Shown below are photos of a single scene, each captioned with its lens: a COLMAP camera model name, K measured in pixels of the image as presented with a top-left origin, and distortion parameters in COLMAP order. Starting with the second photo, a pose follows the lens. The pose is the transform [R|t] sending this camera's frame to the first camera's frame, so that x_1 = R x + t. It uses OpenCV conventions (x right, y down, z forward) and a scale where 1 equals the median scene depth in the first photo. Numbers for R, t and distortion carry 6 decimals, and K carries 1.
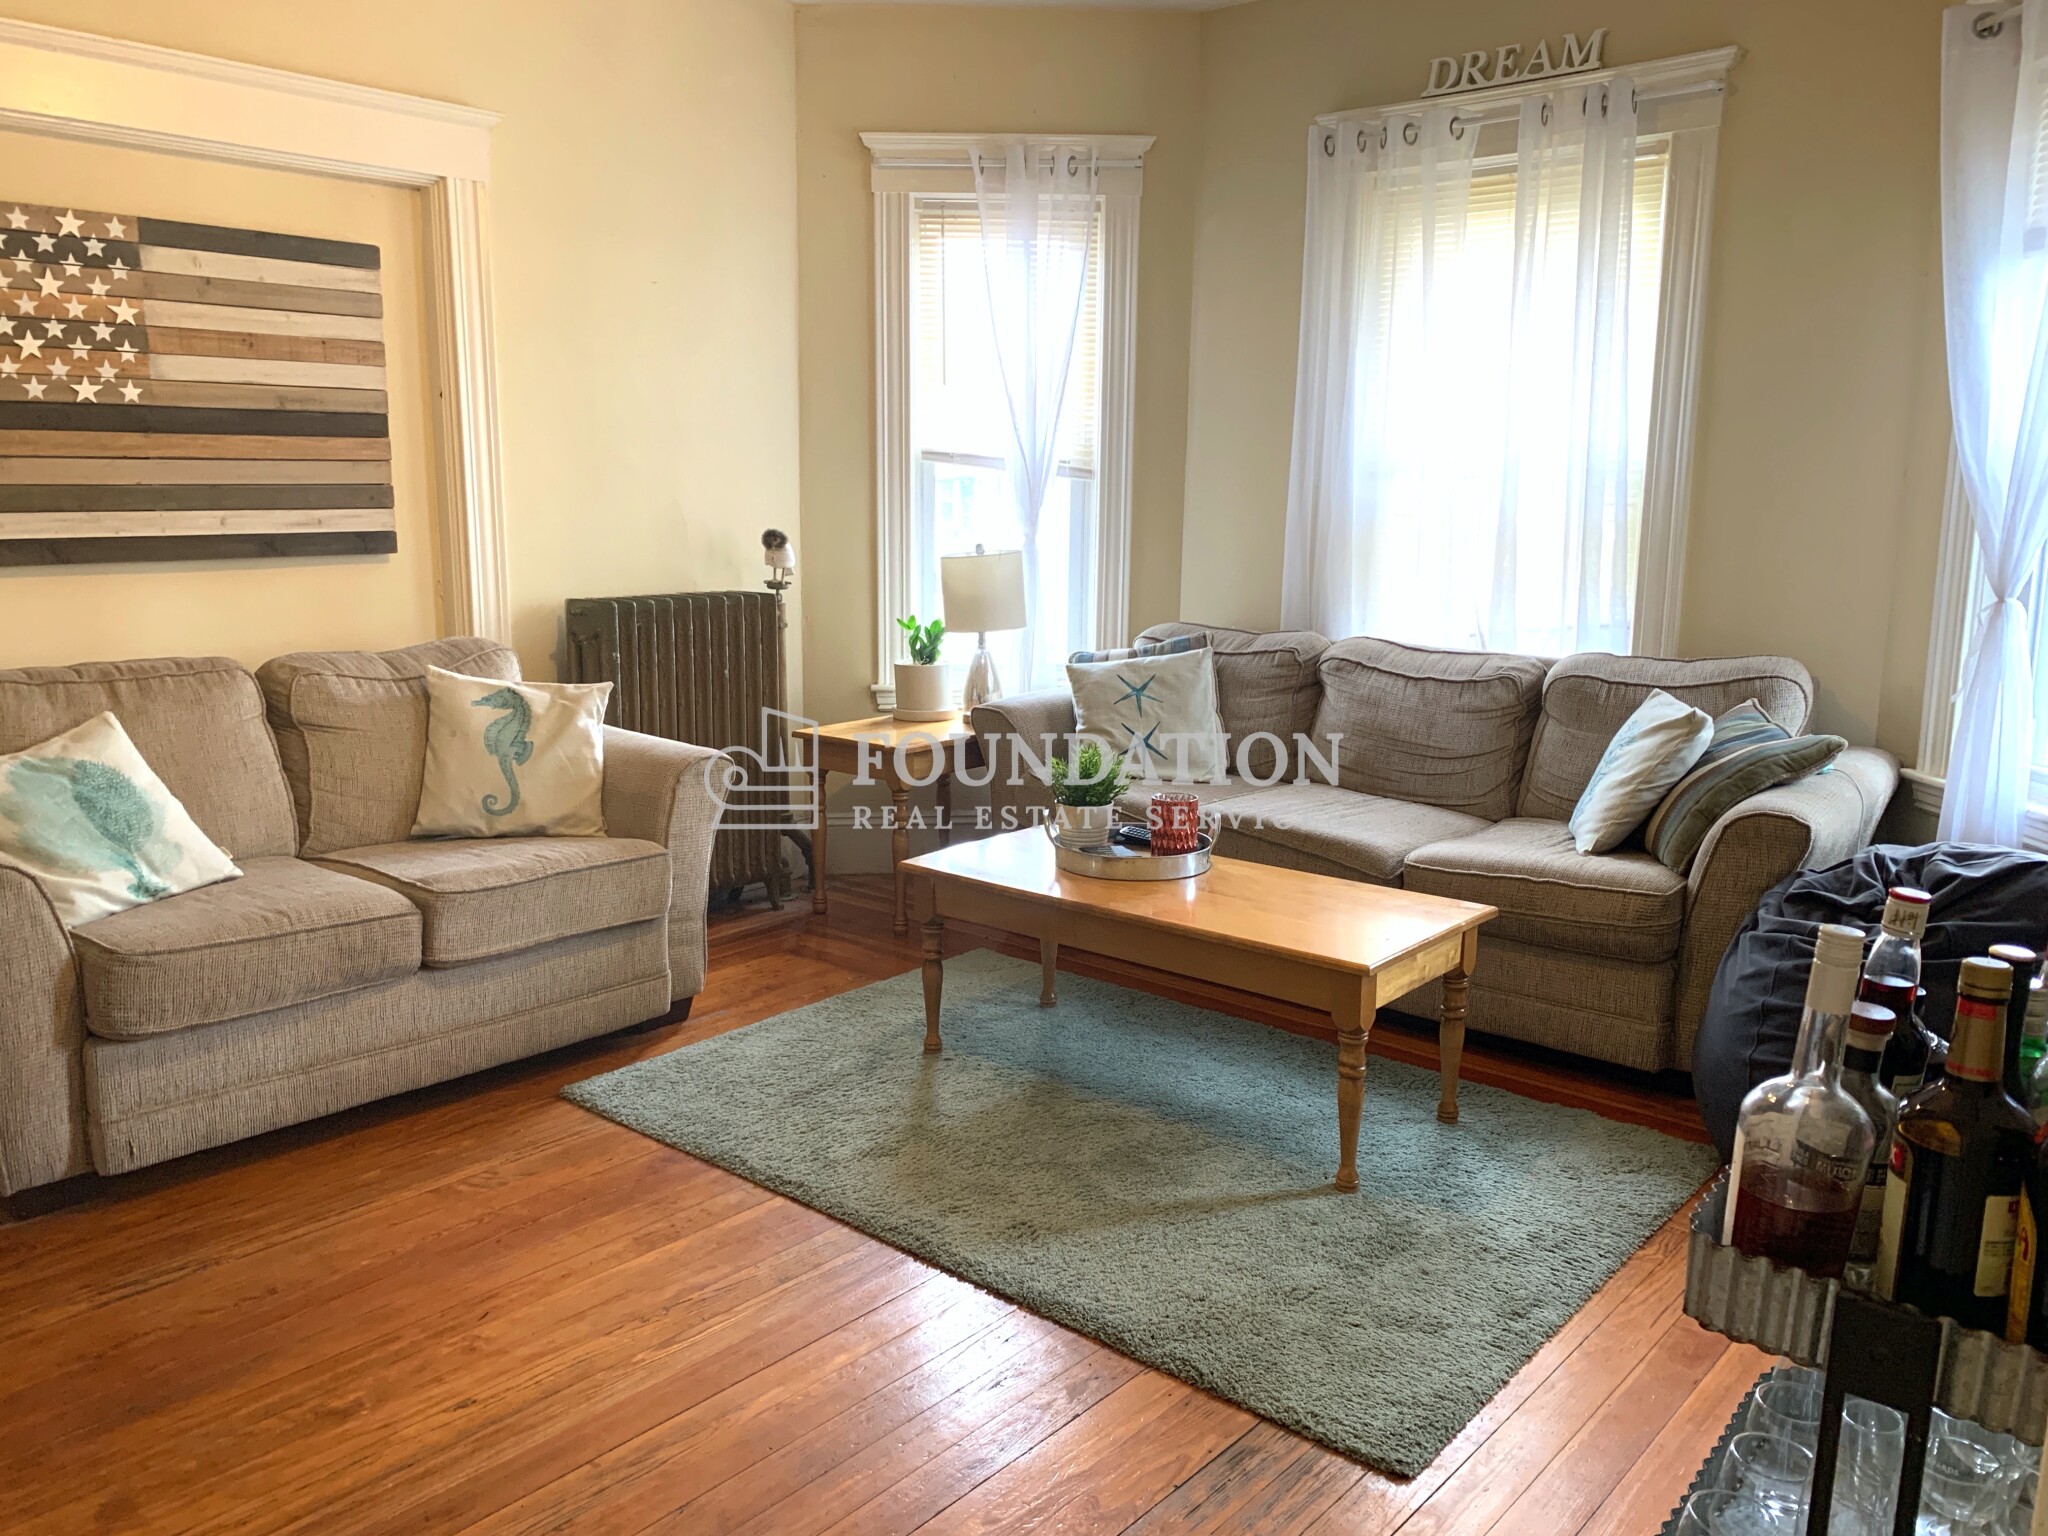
lens RADIAL K [[1542.2, 0, 1023.6], [0, 1542.2, 824.5], [0, 0, 1]] dist [-0.038480, -0.001576]
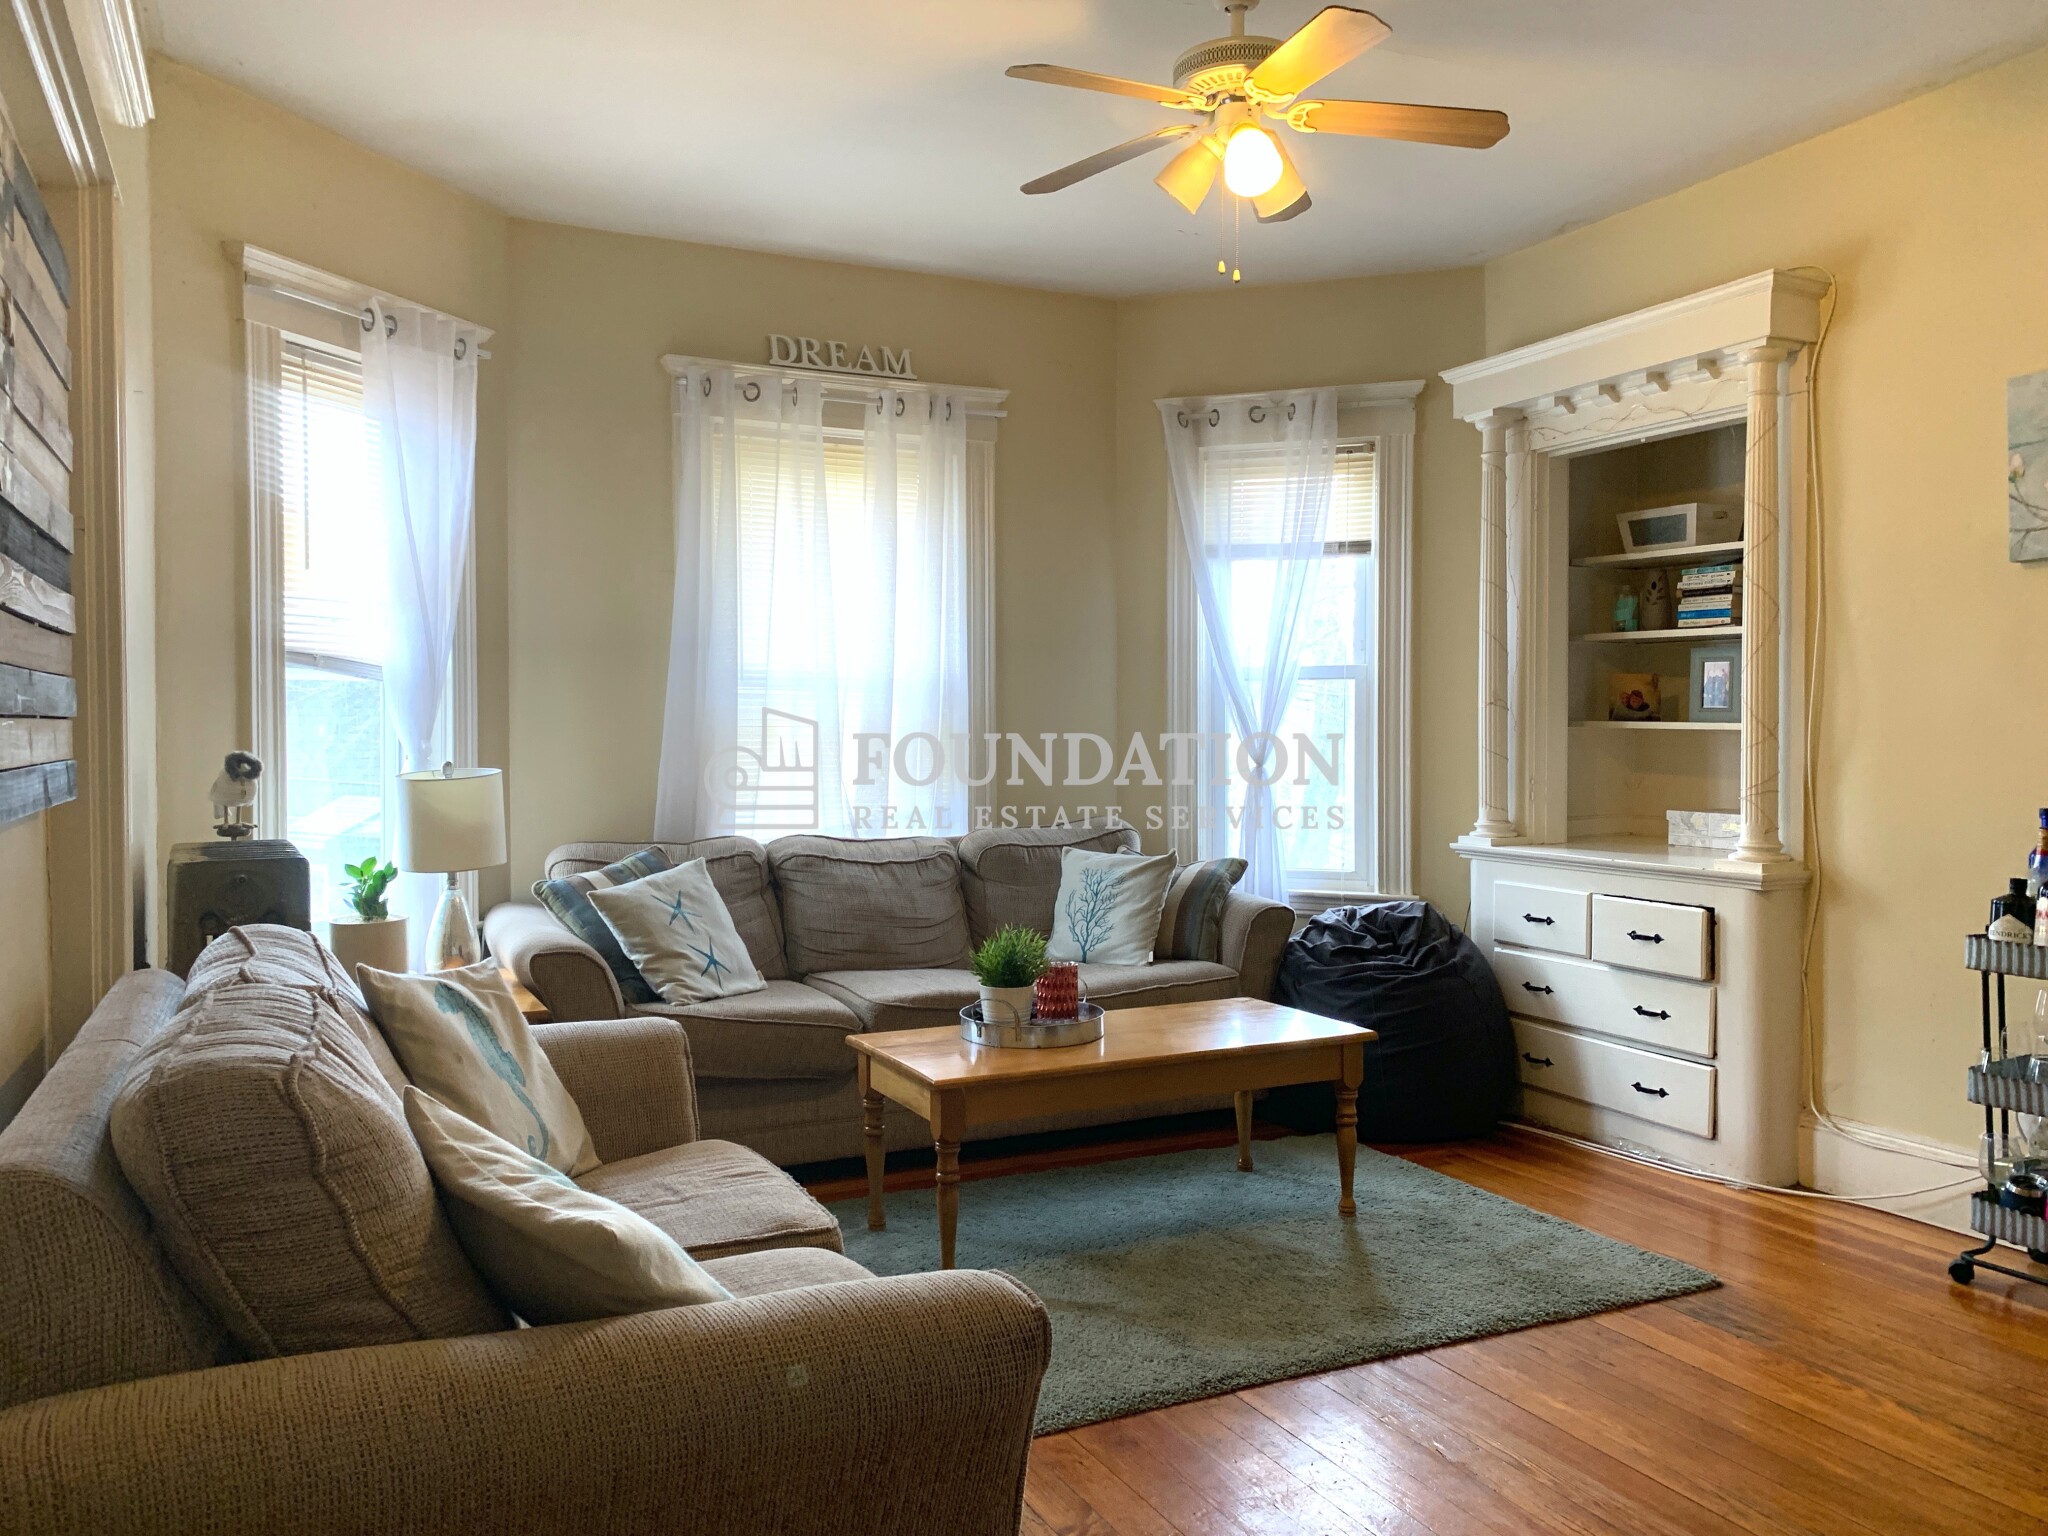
lens RADIAL K [[1543.1, 0, 1024.0], [0, 1543.1, 768.0], [0, 0, 1]] dist [0.043866, -0.110953]
pose [[0.387689, -0.032650, 0.921212, -0.785581], [0.198139, 0.978964, -0.048689, -0.091261], [-0.900243, 0.201404, 0.386003, 0.466428]]
